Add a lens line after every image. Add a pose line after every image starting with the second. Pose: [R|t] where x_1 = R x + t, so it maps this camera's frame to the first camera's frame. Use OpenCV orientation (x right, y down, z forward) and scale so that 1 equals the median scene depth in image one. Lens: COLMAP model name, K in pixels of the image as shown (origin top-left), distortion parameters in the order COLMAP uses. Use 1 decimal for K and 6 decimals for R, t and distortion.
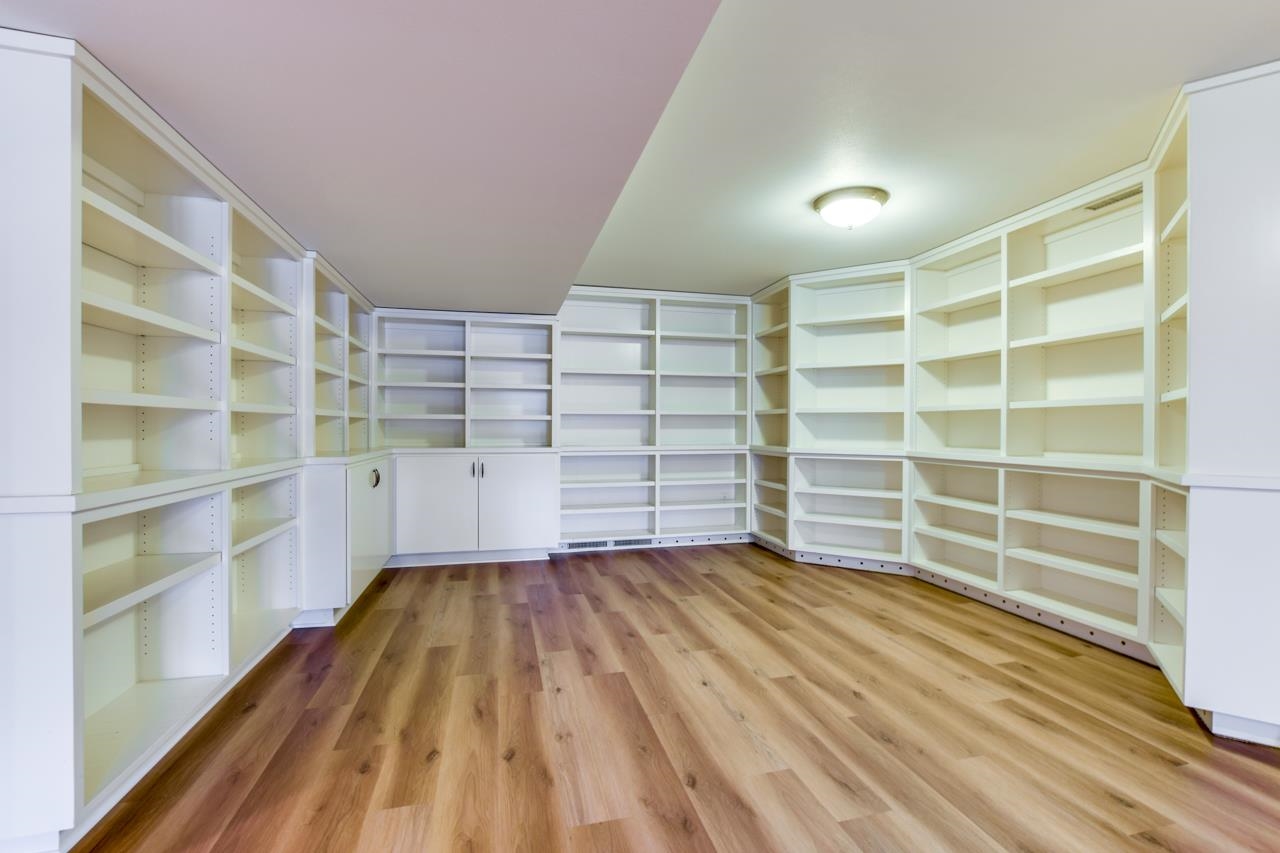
lens RADIAL K [[566.4, 0, 645.2], [0, 566.4, 428.8], [0, 0, 1]] dist [-0.023094, 0.007127]
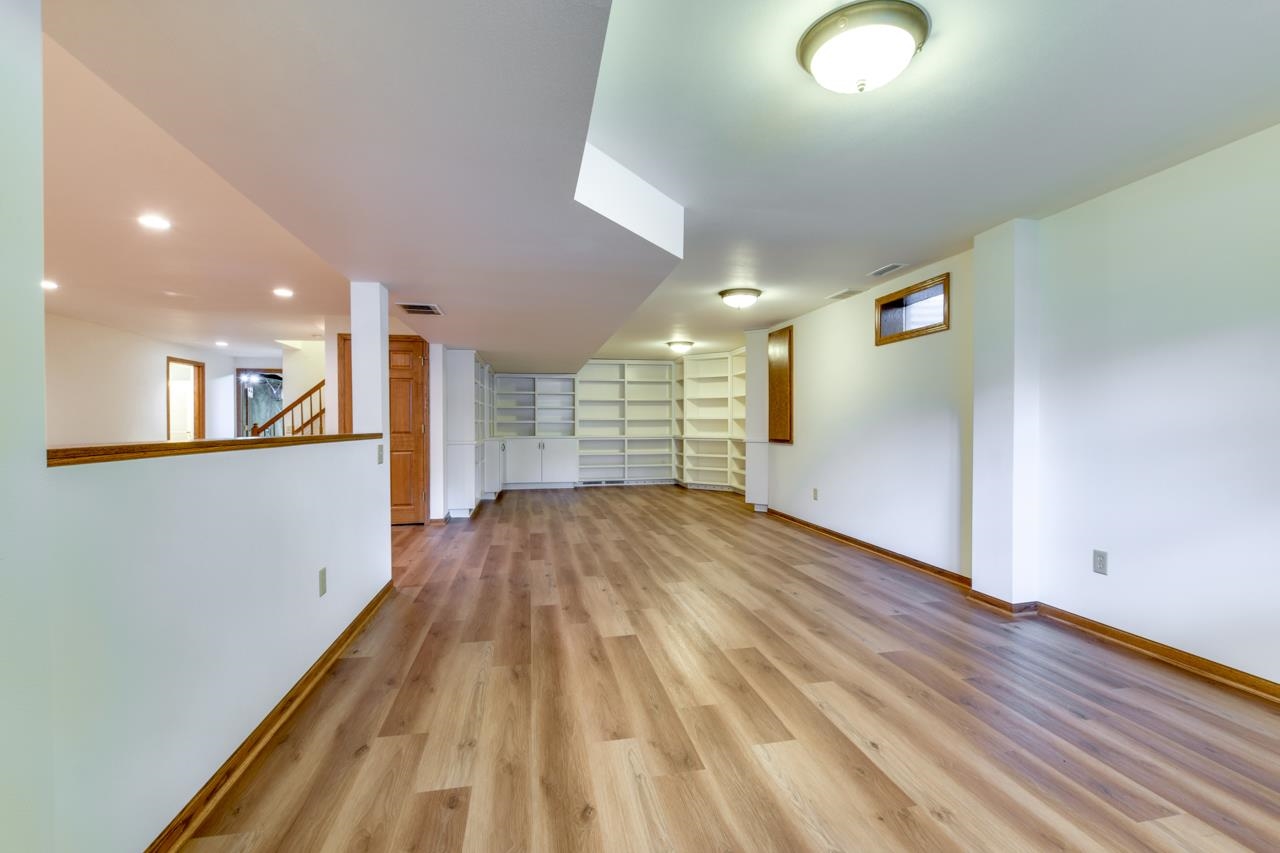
lens RADIAL K [[566.4, 0, 645.2], [0, 566.4, 428.8], [0, 0, 1]] dist [-0.023094, 0.007127]
pose [[0.998965, -0.004660, -0.045242, 0.193967], [0.004829, 0.999982, 0.003641, -0.000159], [0.045224, -0.003855, 0.998969, -1.107132]]
